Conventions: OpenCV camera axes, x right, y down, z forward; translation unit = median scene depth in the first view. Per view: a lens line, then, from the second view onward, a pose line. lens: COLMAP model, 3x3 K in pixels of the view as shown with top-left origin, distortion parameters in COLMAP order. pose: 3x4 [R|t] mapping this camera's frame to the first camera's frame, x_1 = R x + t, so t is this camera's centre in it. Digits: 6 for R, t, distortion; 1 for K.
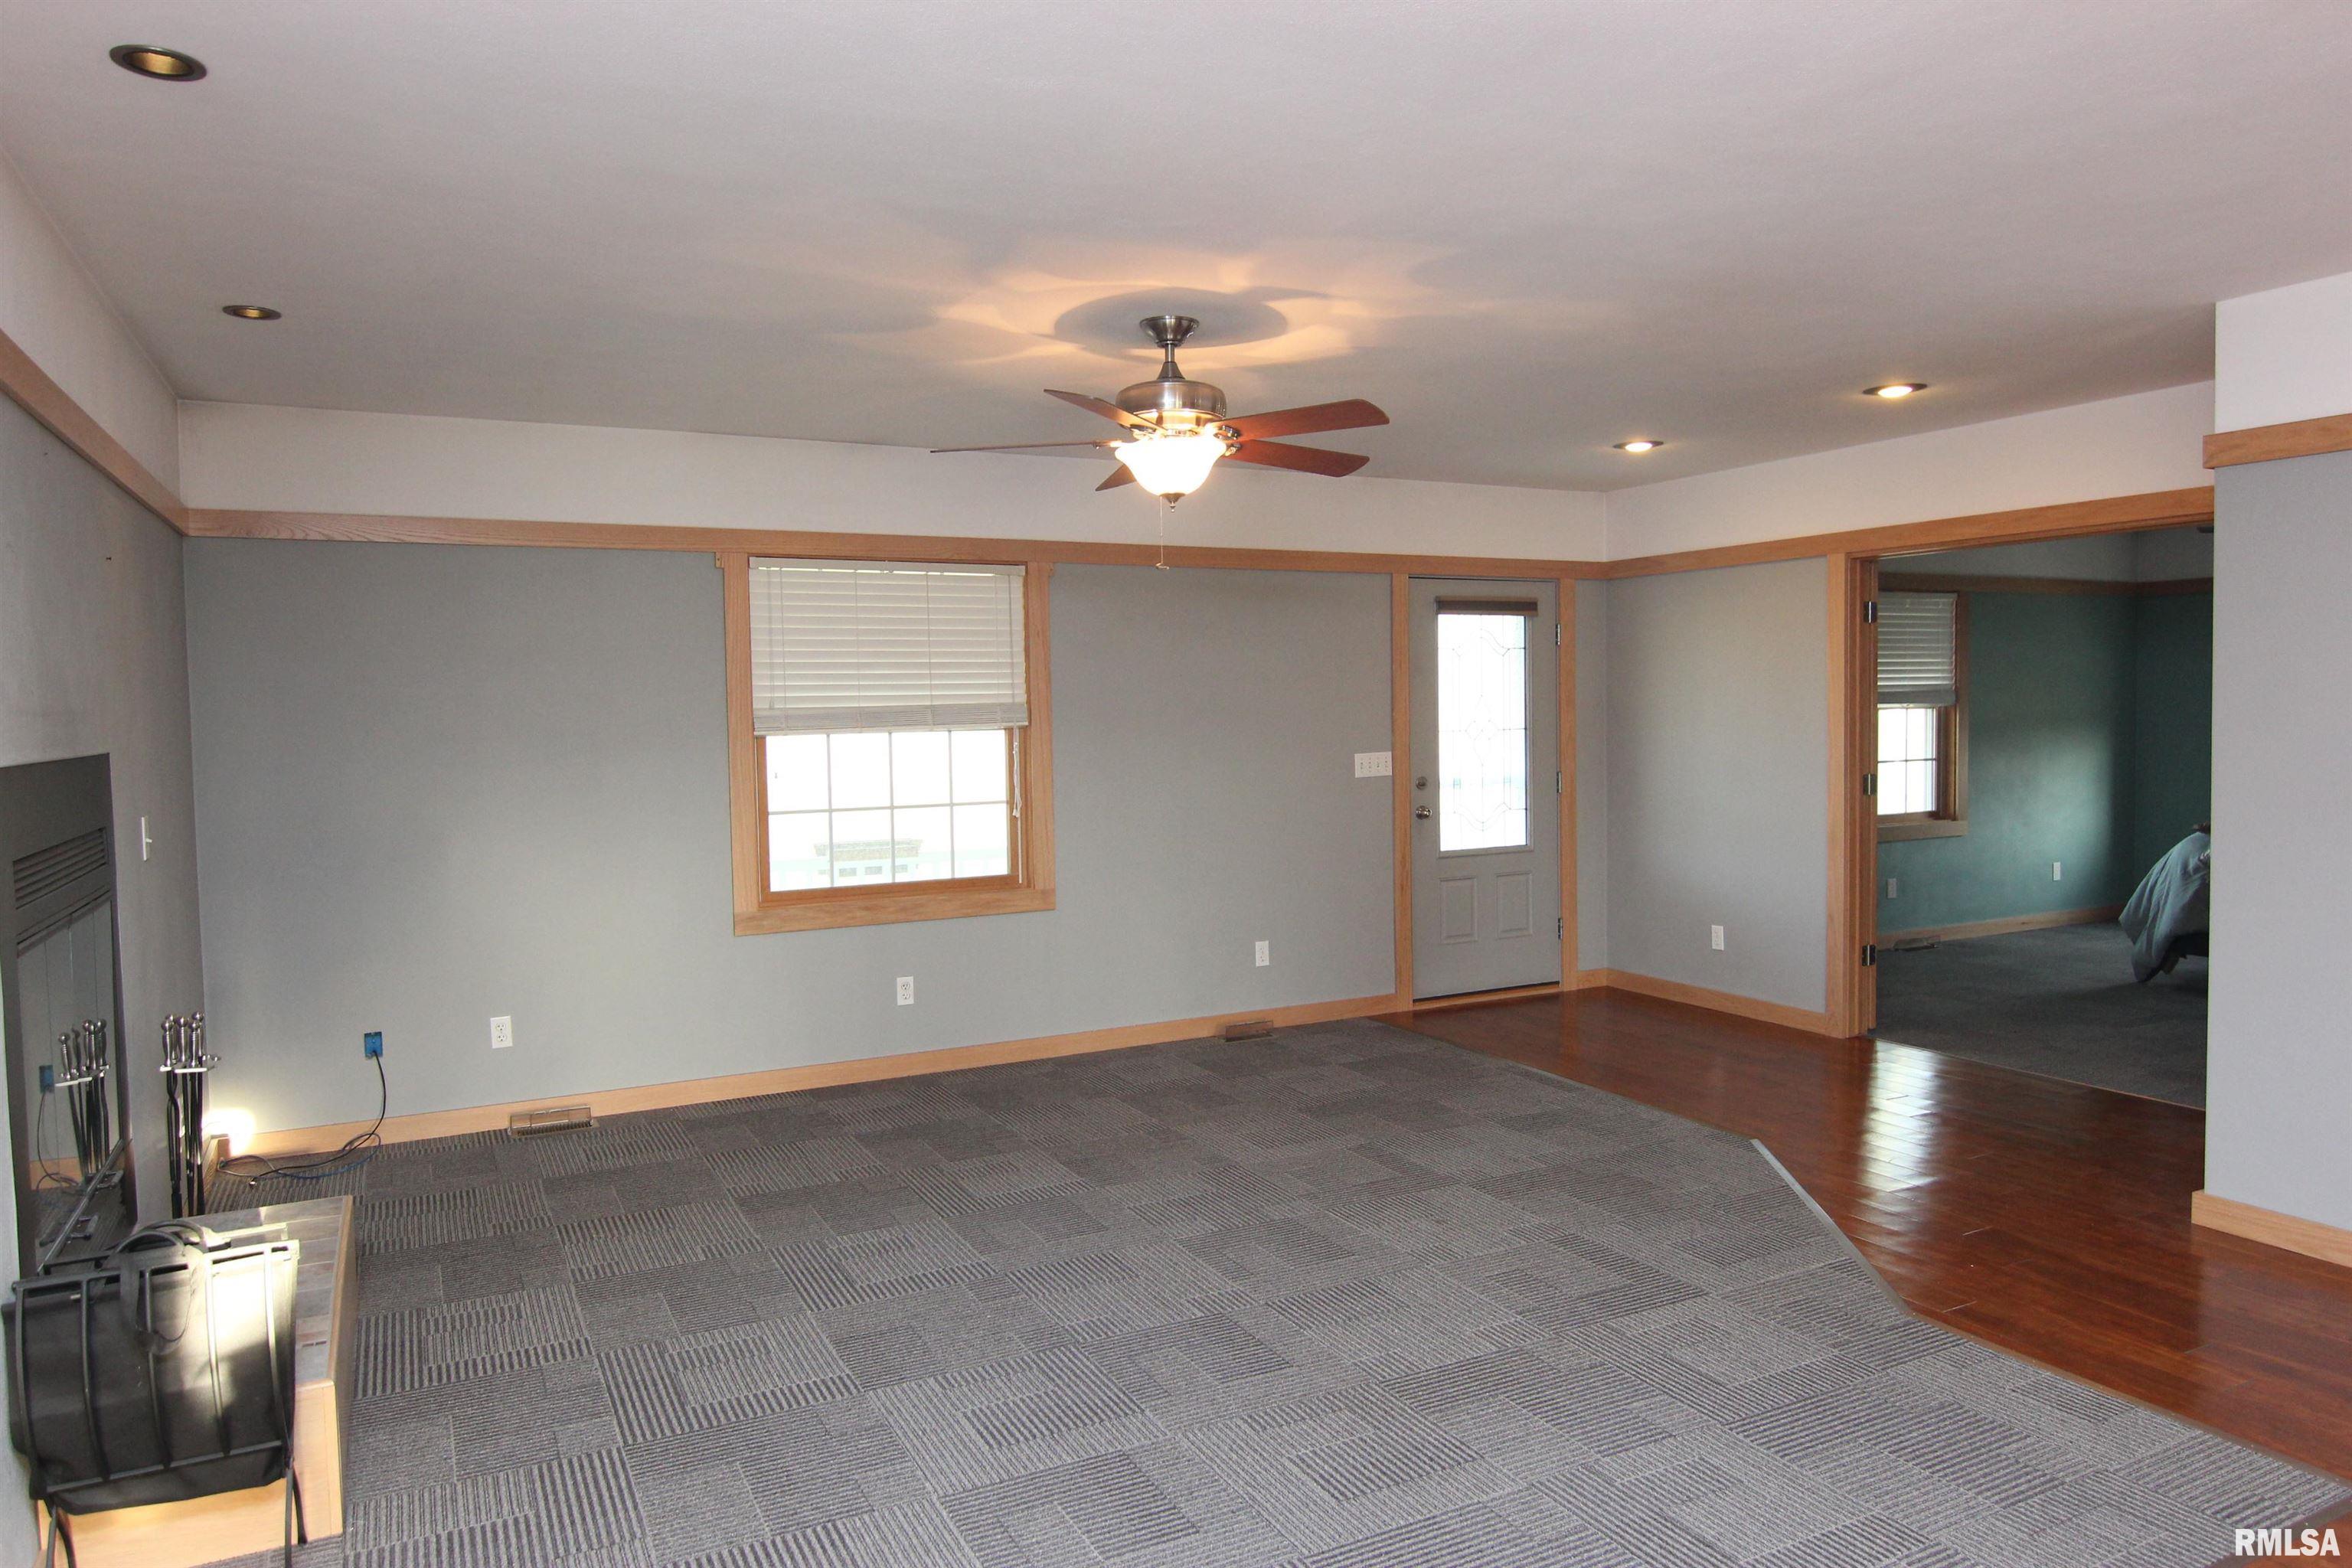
lens RADIAL K [[1524.5, 0, 1186.7], [0, 1524.5, 775.4], [0, 0, 1]] dist [0.003401, -0.020352]
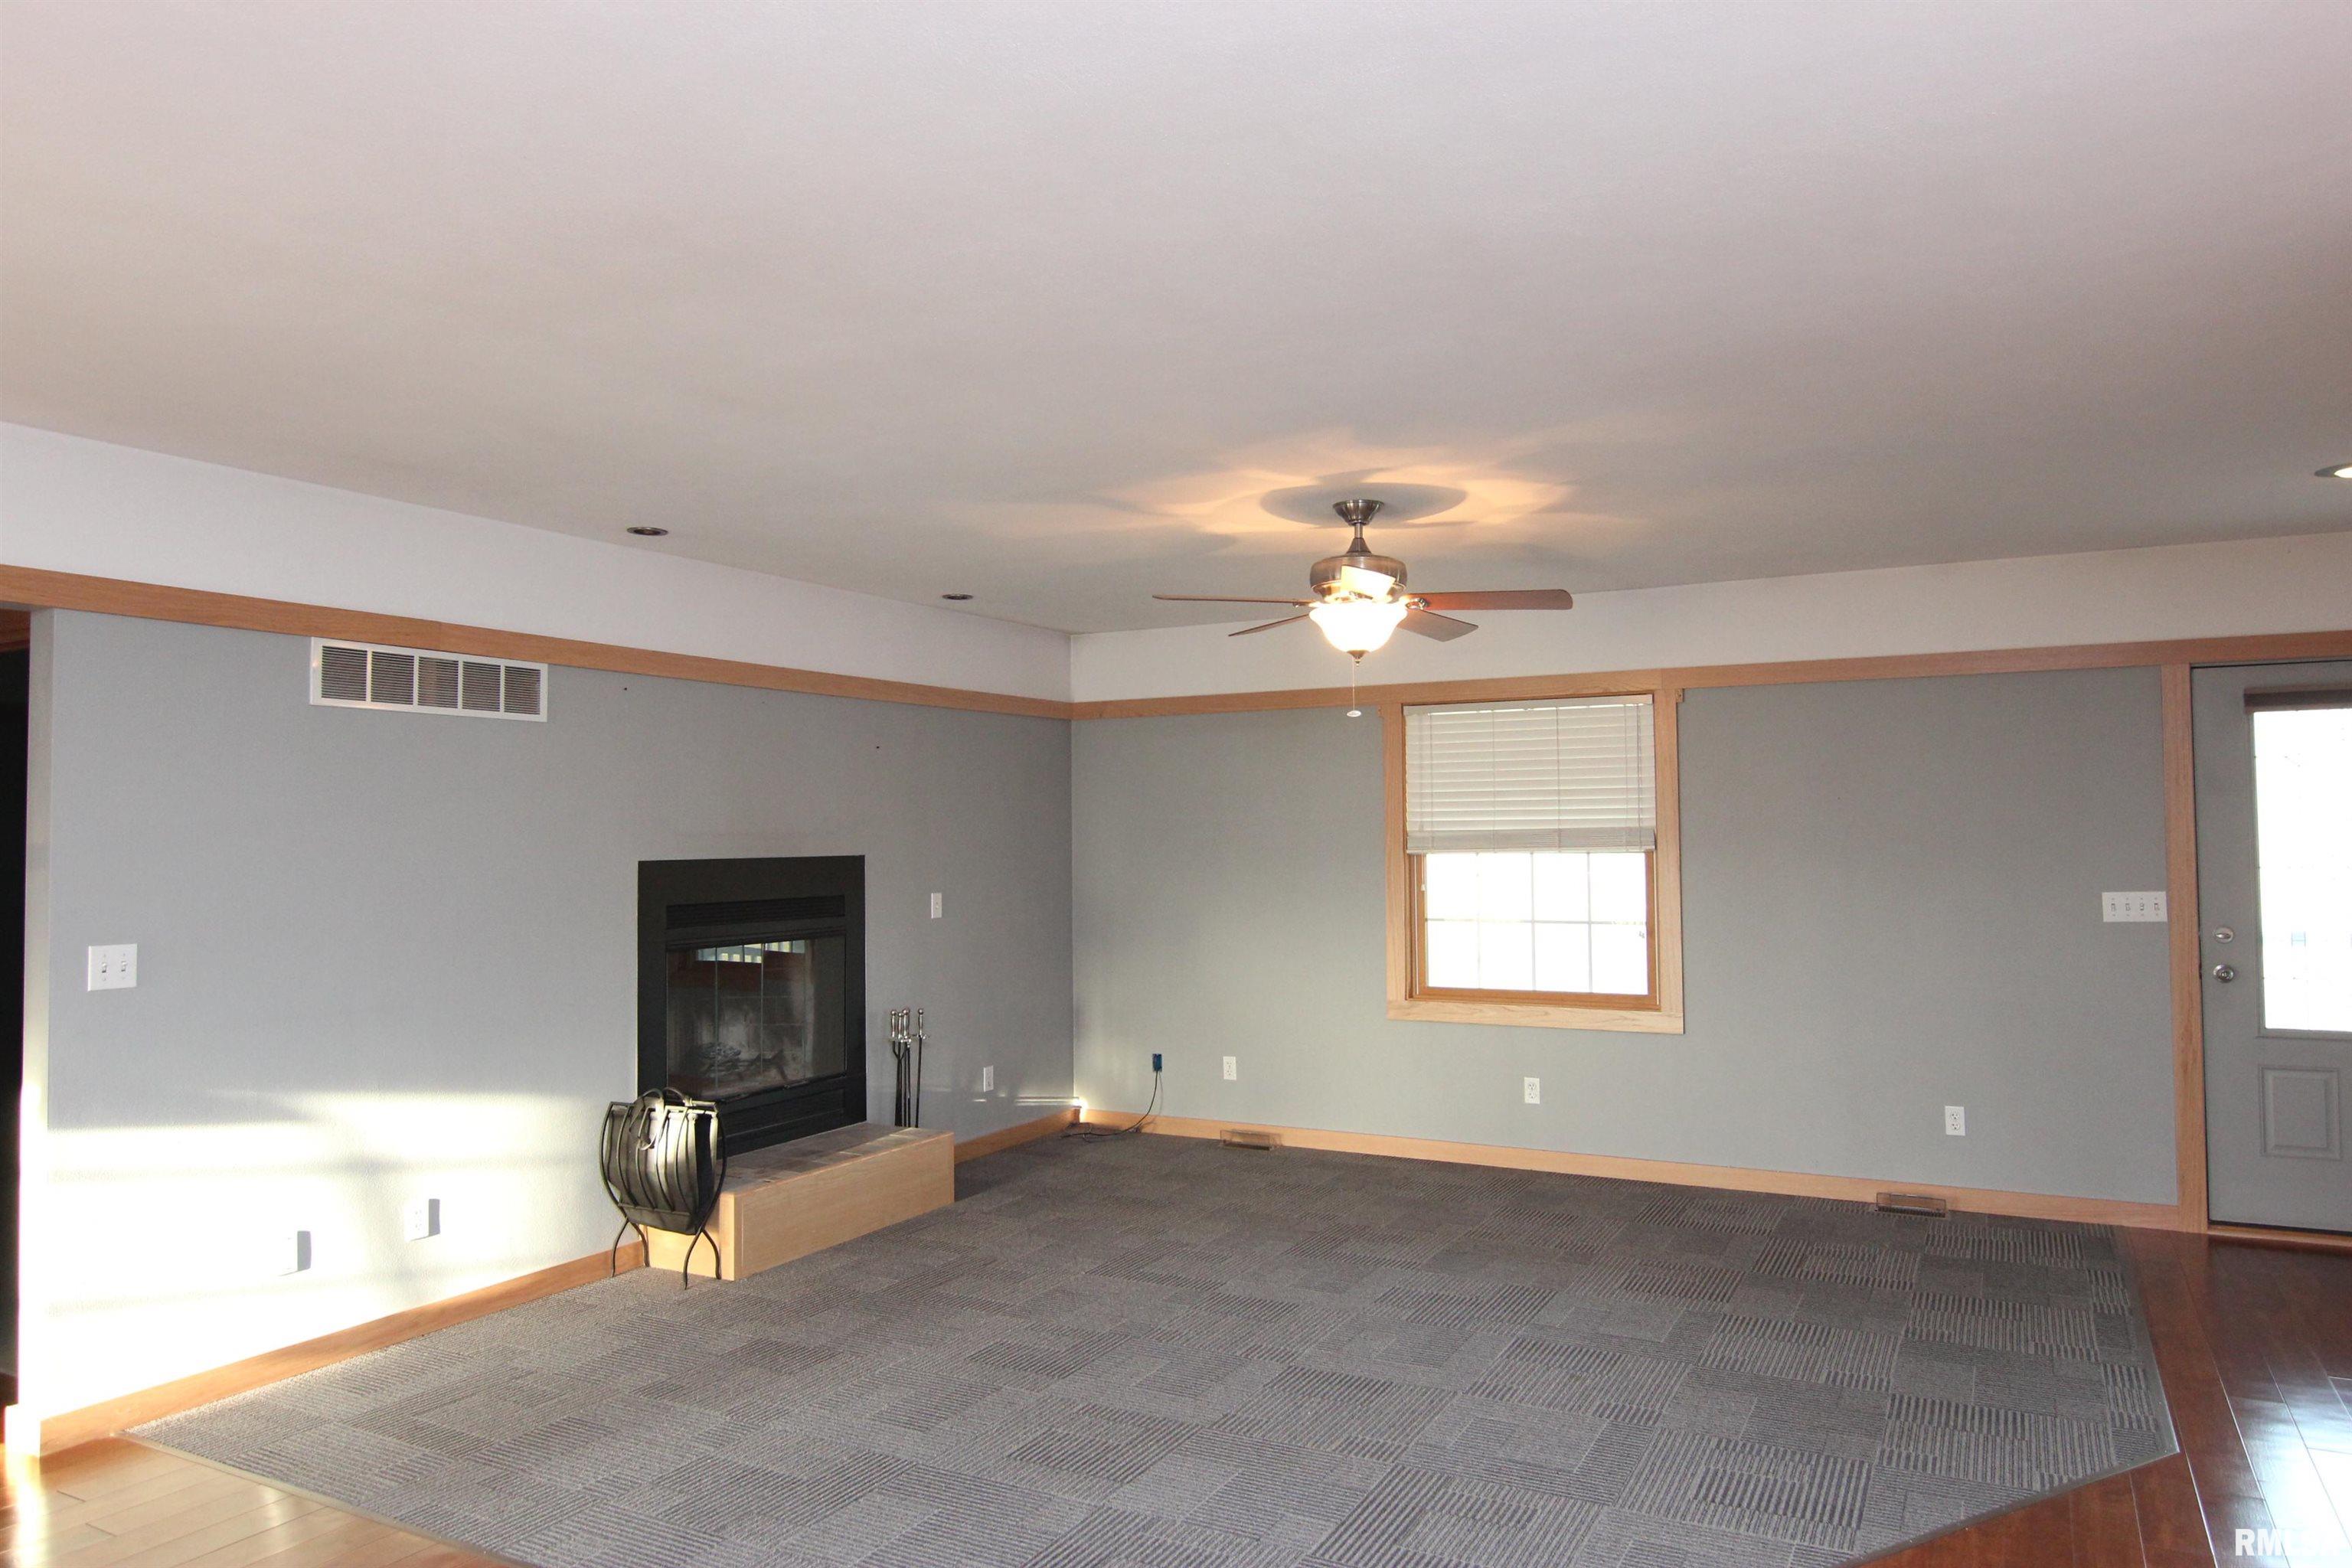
lens RADIAL K [[1524.5, 0, 1186.7], [0, 1524.5, 775.4], [0, 0, 1]] dist [0.003401, -0.020352]
pose [[0.563988, -0.021405, -0.825506, 0.570736], [-0.039141, 0.997848, -0.052614, -0.016321], [0.824855, 0.061985, 0.561936, 0.165923]]
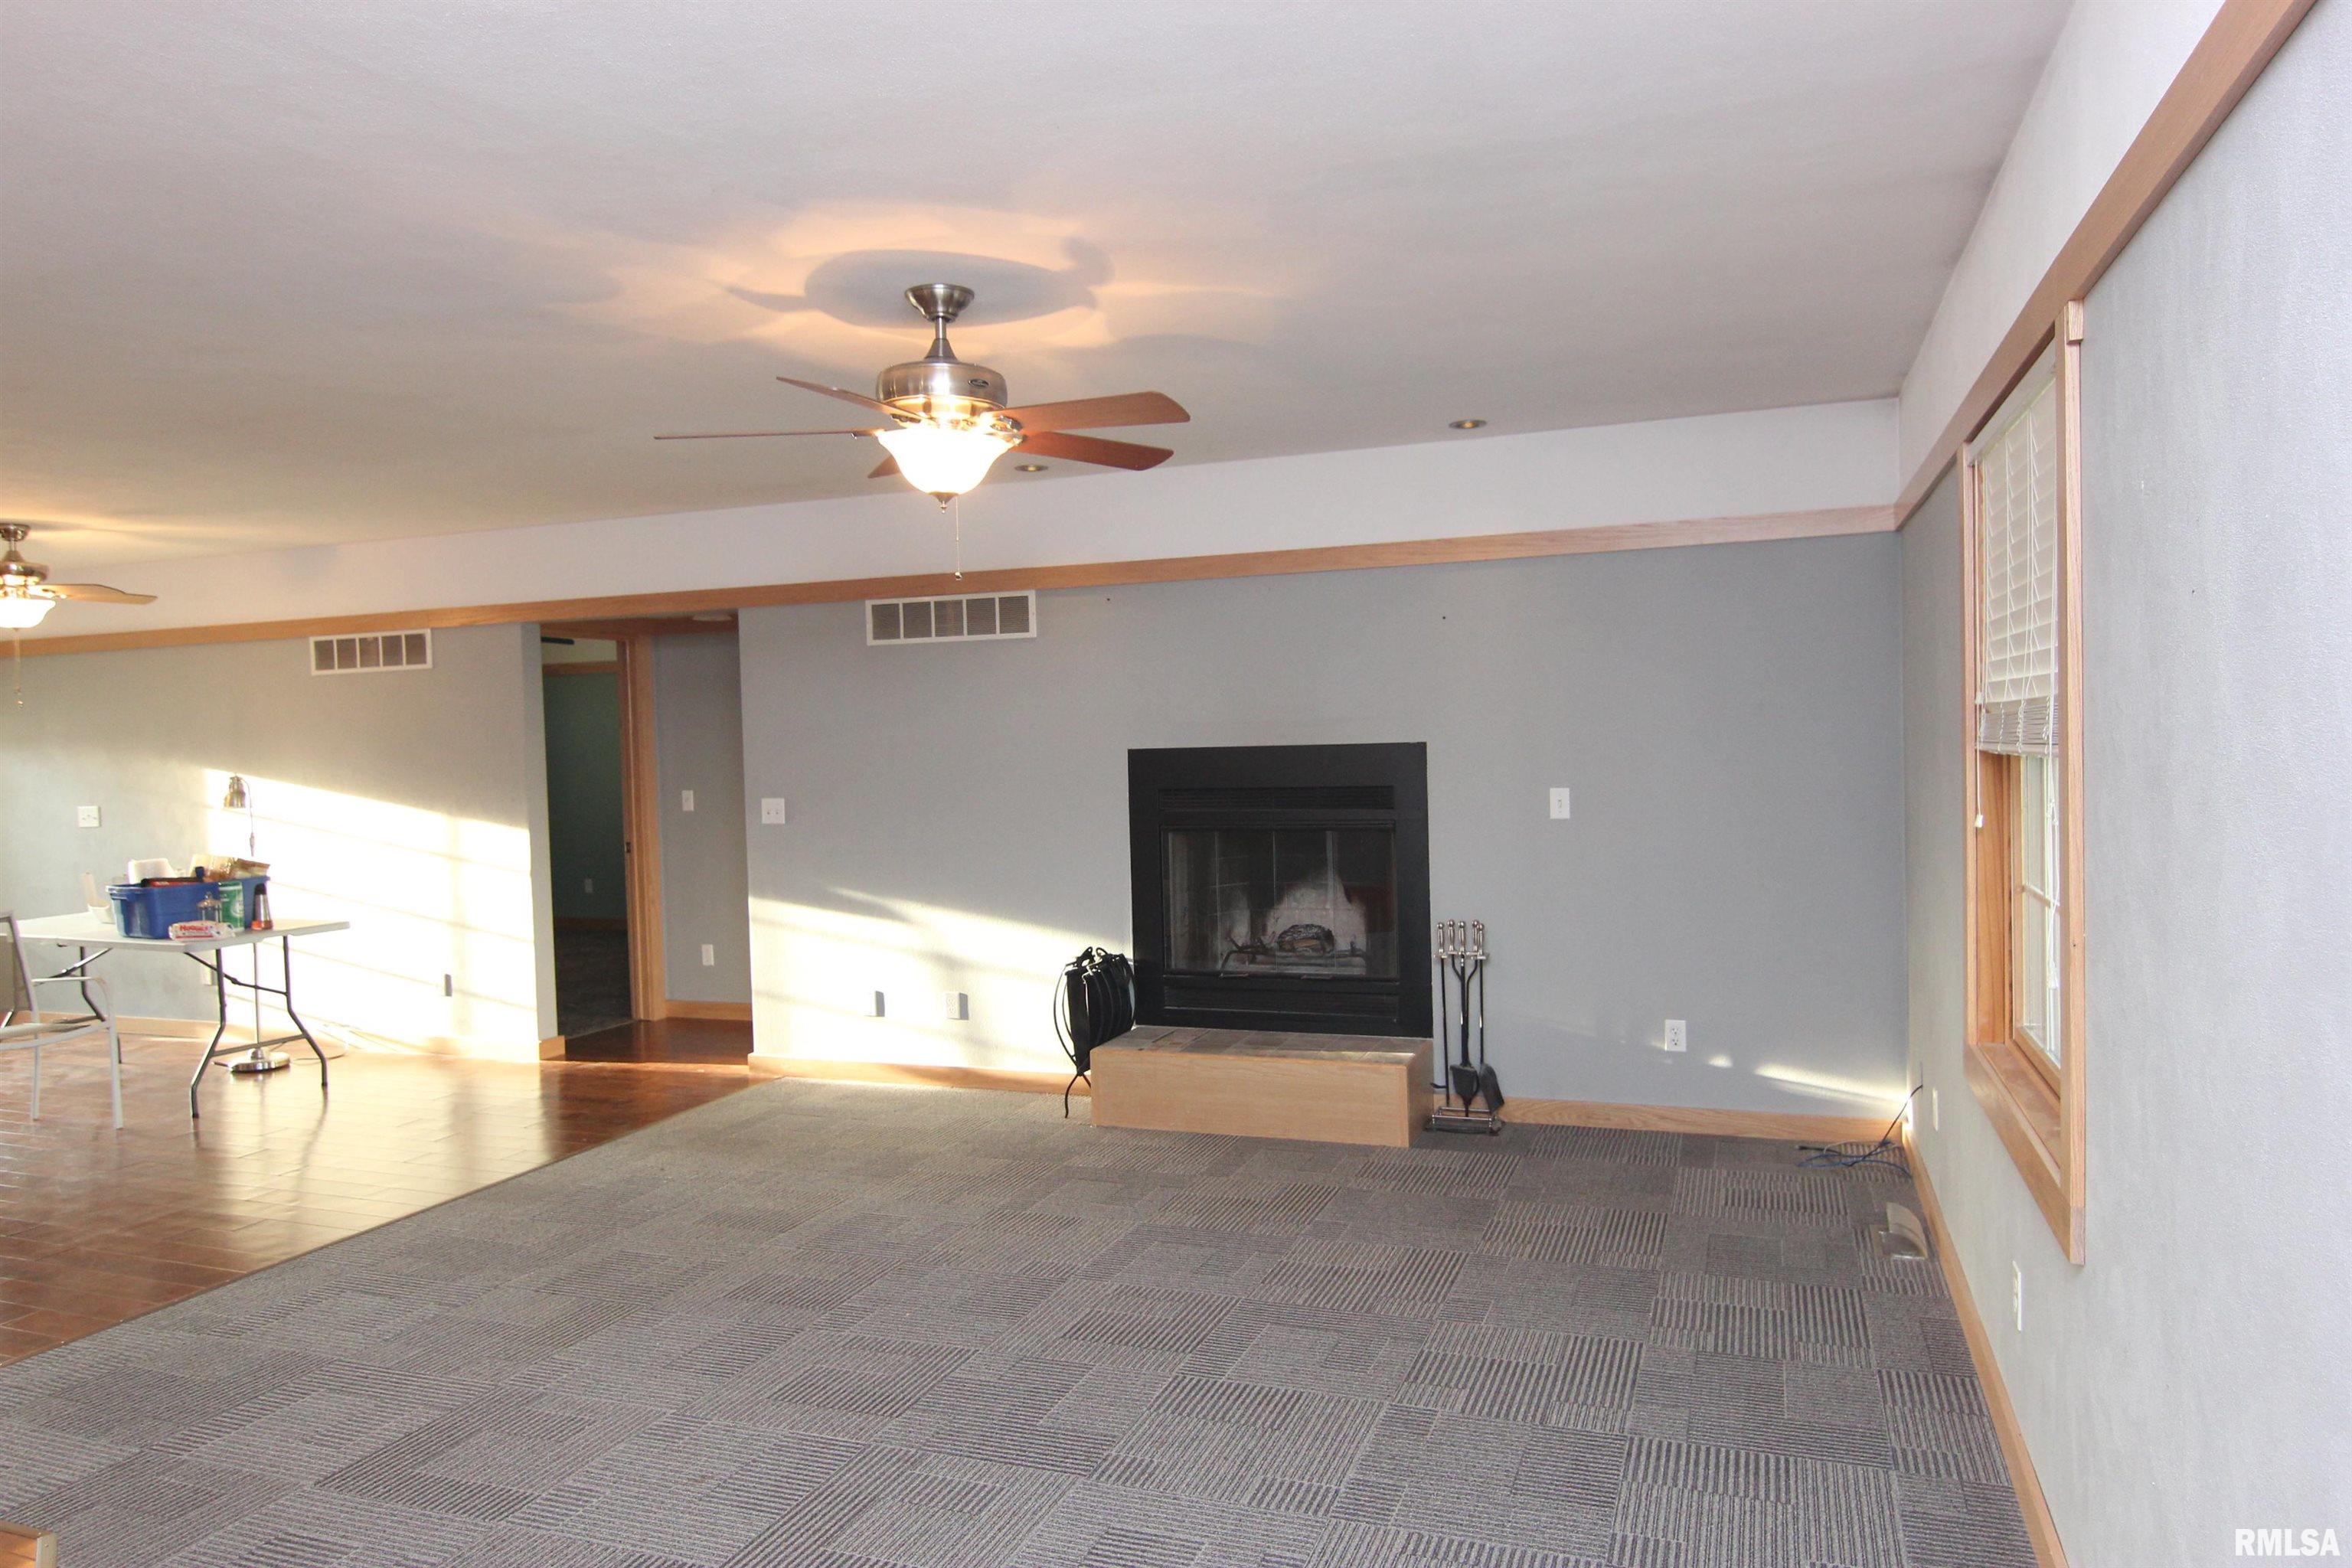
lens RADIAL K [[1524.5, 0, 1186.7], [0, 1524.5, 775.4], [0, 0, 1]] dist [0.003401, -0.020352]
pose [[-0.738614, 0.058414, -0.671593, 0.315611], [0.007903, 0.996921, 0.078018, -0.060722], [0.674082, 0.052318, -0.736801, 1.147054]]
